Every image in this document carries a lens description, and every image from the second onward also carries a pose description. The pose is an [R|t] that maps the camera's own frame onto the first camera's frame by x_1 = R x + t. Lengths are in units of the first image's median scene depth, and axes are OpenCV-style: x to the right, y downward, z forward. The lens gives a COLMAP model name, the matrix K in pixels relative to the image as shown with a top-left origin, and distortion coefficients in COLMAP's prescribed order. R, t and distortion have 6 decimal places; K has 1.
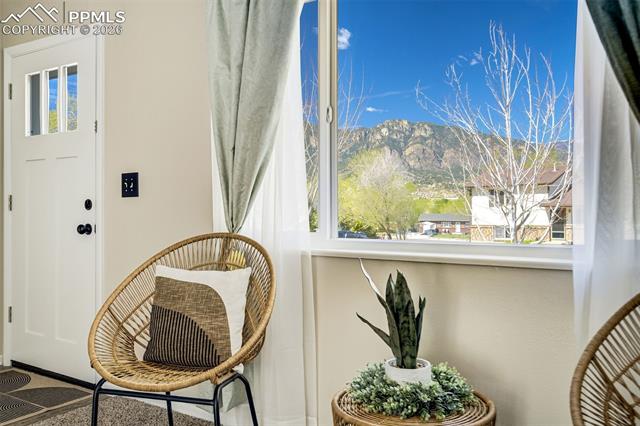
lens RADIAL K [[584.0, 0, 296.0], [0, 584.0, 197.5], [0, 0, 1]] dist [-0.004430, -0.007196]
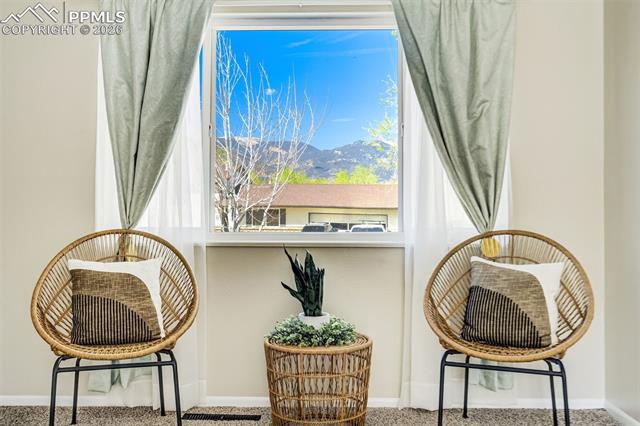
lens RADIAL K [[636.1, 0, 321.7], [0, 636.1, 190.0], [0, 0, 1]] dist [-0.011171, -0.004457]
pose [[0.828154, 0.011826, 0.560375, -0.546884], [-0.012827, 0.999915, -0.002146, -0.018498], [-0.560353, -0.005411, 0.828236, -0.260335]]
